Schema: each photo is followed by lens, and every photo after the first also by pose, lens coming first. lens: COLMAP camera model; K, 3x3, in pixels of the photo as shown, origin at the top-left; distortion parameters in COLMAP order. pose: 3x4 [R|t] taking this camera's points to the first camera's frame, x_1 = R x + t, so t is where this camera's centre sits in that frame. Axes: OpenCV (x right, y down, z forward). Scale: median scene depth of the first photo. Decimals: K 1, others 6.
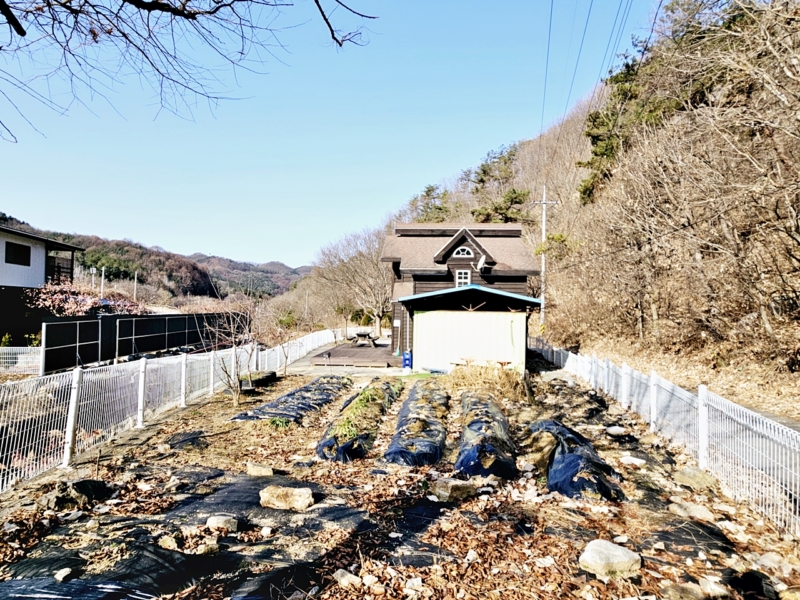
lens RADIAL K [[431.7, 0, 385.1], [0, 431.7, 300.0], [0, 0, 1]] dist [-0.001061, 0.000059]
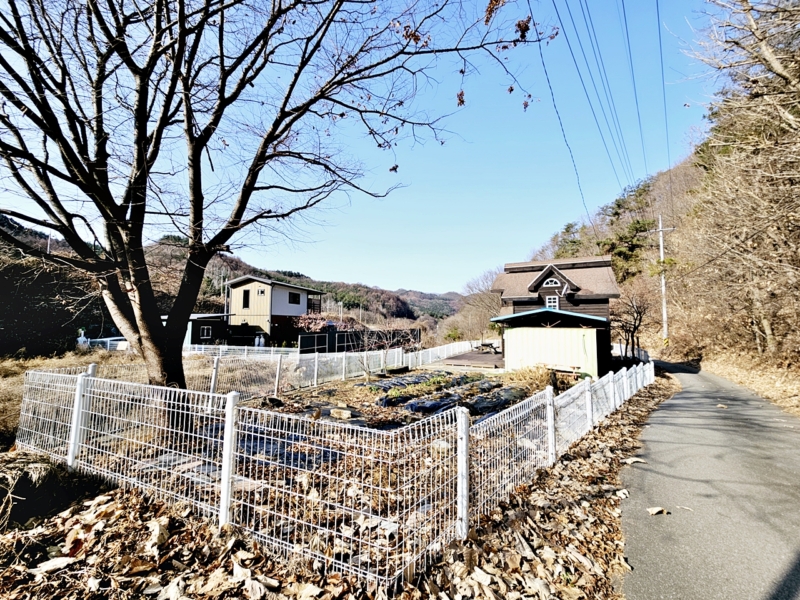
lens RADIAL K [[327.8, 0, 398.7], [0, 327.8, 298.7], [0, 0, 1]] dist [0.001936, 0.000250]
pose [[0.904143, -0.044156, -0.424943, 0.121189], [0.017839, 0.997679, -0.065713, -0.002760], [0.426858, 0.051834, 0.902832, -0.066453]]
